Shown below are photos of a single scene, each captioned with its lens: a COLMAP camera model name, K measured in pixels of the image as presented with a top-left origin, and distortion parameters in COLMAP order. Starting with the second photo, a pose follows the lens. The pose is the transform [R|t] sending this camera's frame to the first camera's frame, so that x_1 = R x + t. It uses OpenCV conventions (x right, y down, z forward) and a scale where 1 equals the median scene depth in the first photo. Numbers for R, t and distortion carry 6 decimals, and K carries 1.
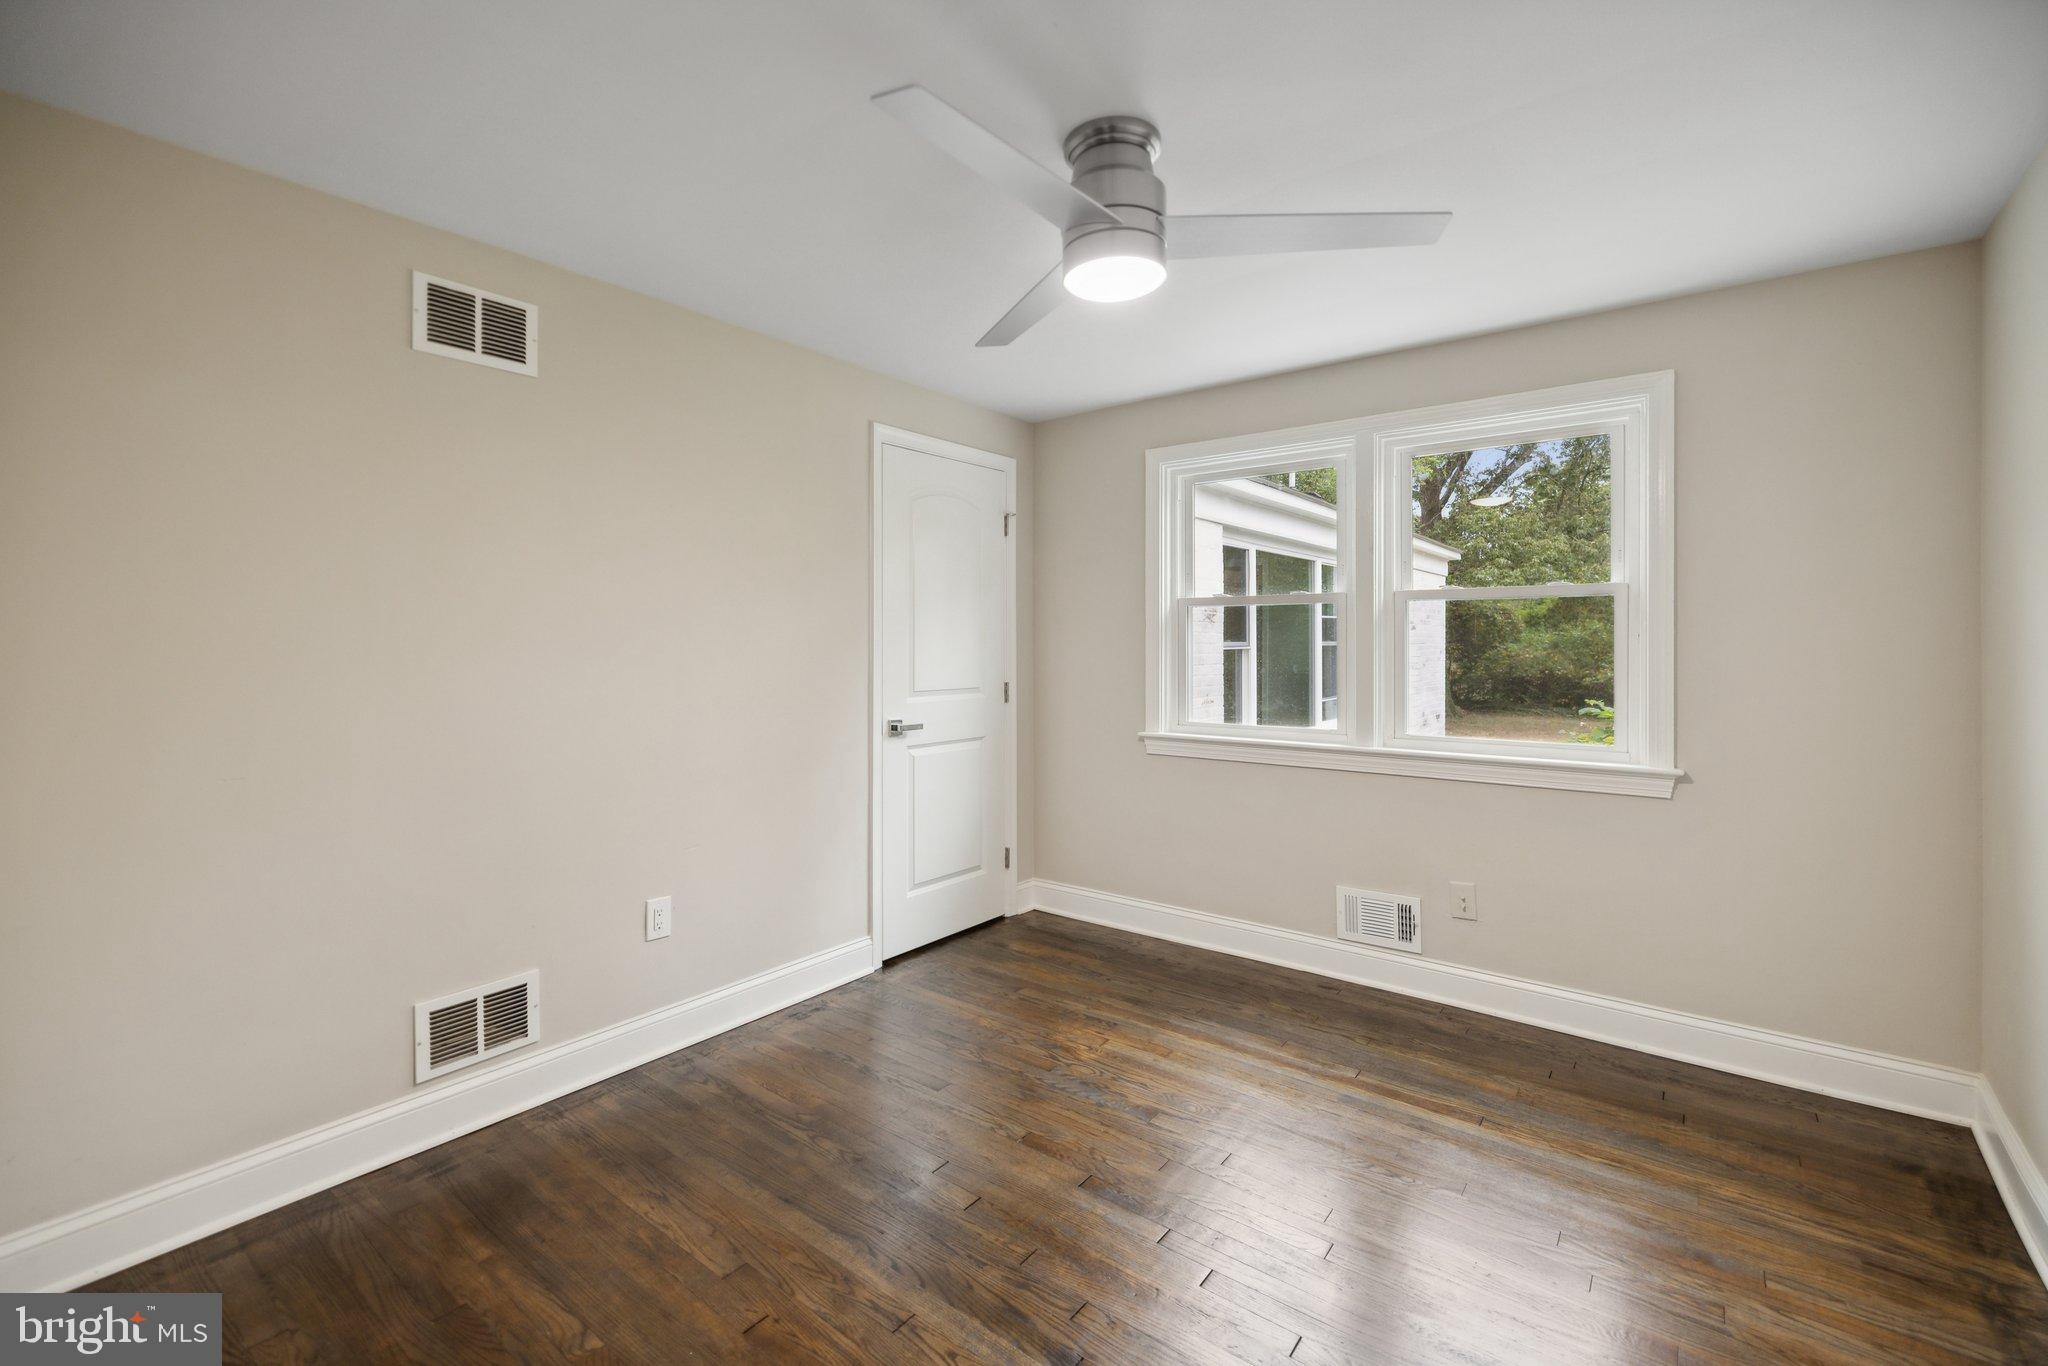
lens RADIAL K [[896.3, 0, 1003.9], [0, 896.3, 629.0], [0, 0, 1]] dist [0.003878, -0.001584]
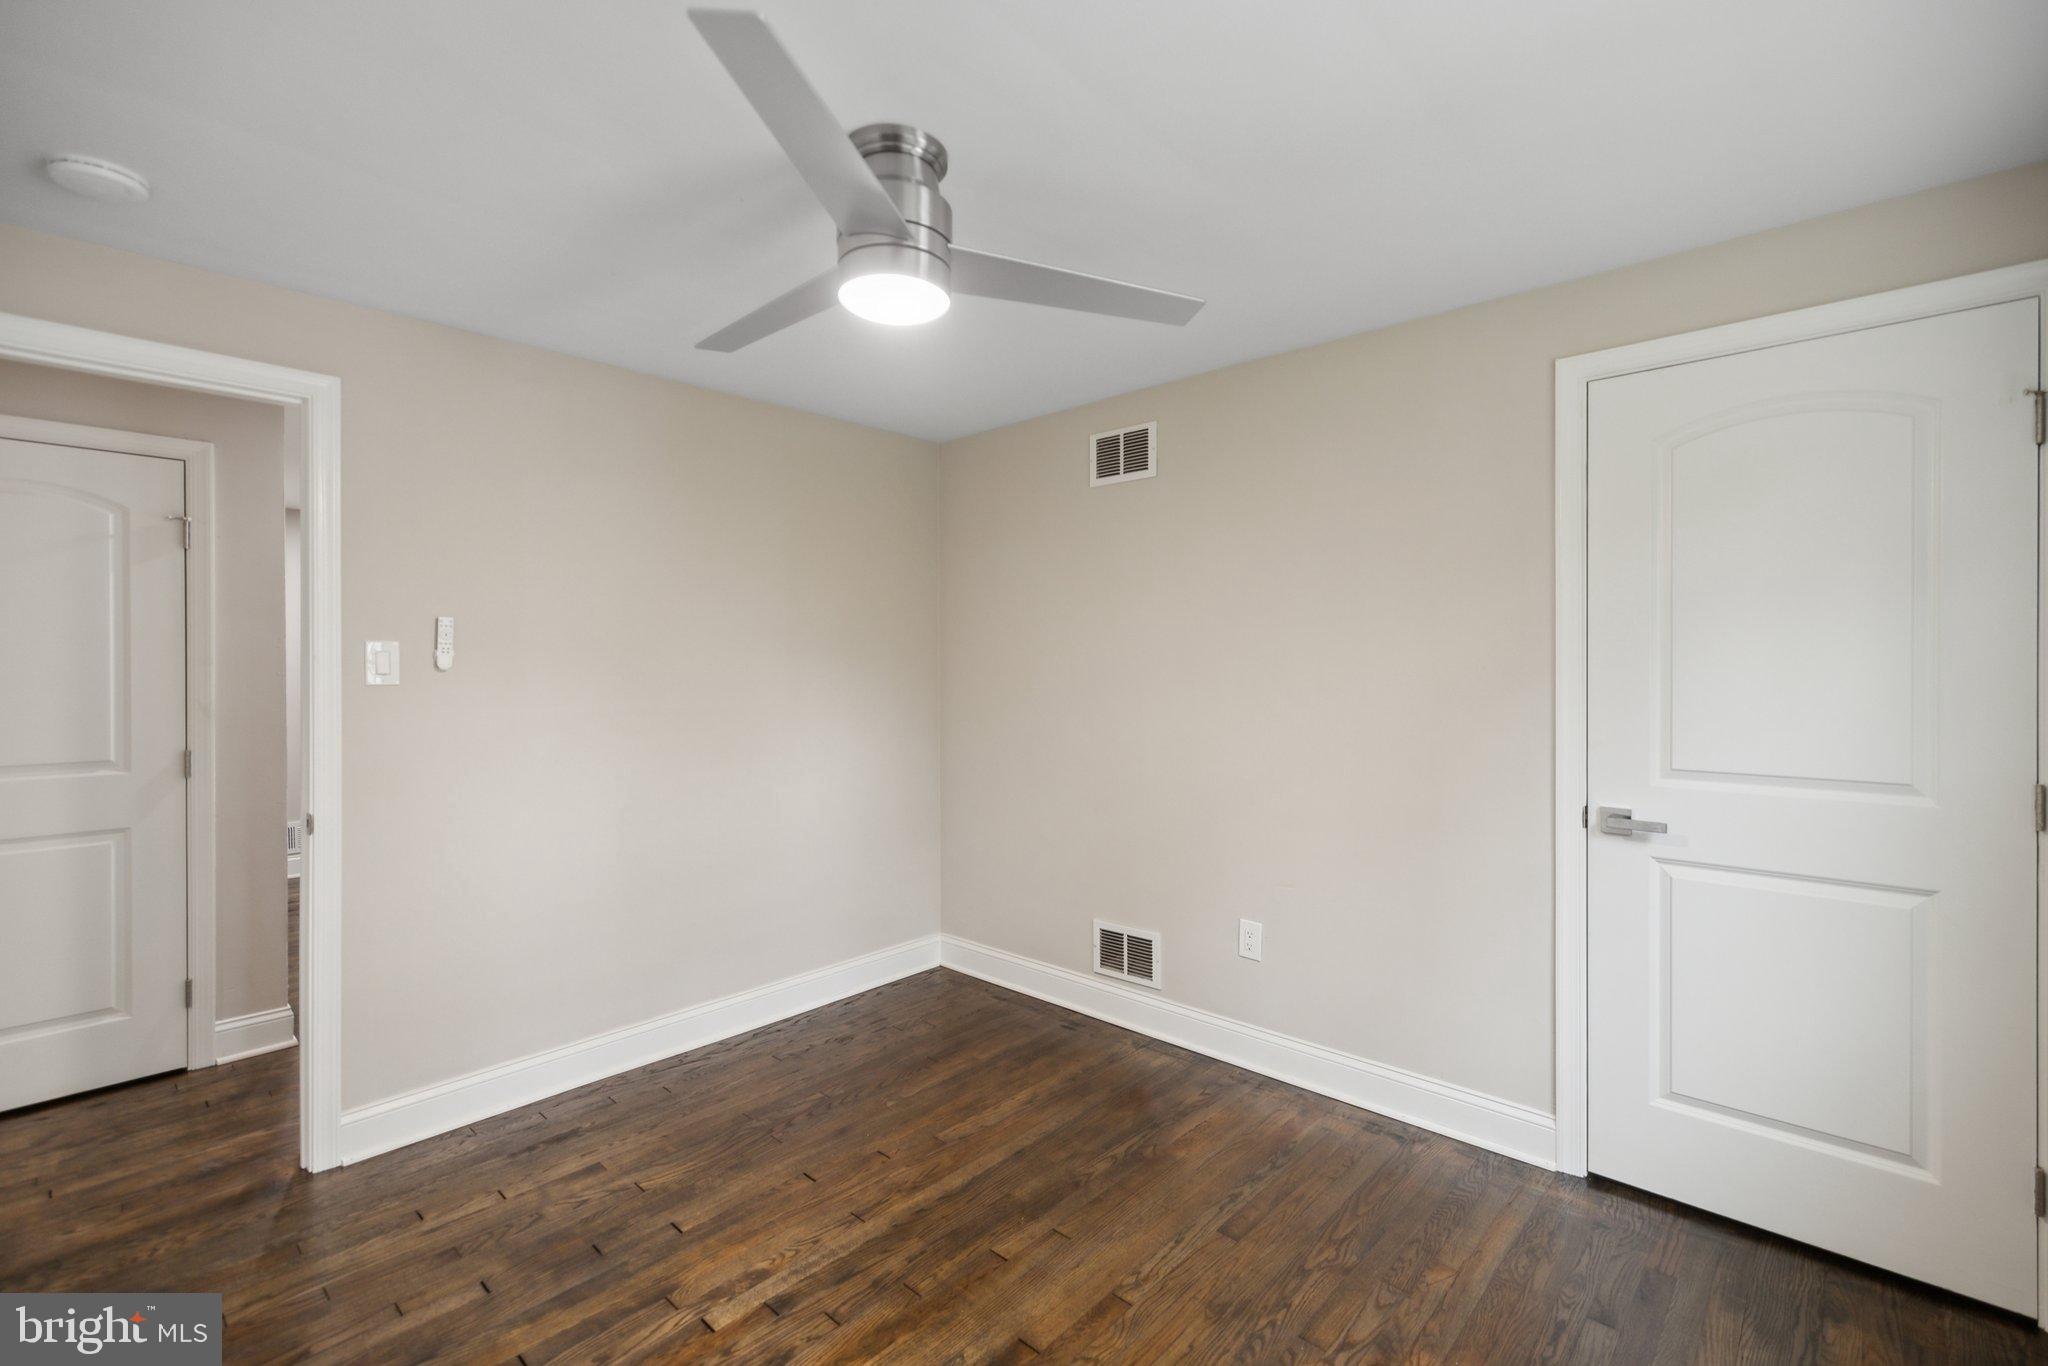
lens RADIAL K [[896.3, 0, 1035.4], [0, 896.3, 665.1], [0, 0, 1]] dist [0.003878, -0.001584]
pose [[-0.072323, -0.005146, -0.997368, 0.773495], [0.011992, 0.999910, -0.006029, -0.002072], [0.997309, -0.012397, -0.072254, 0.910455]]
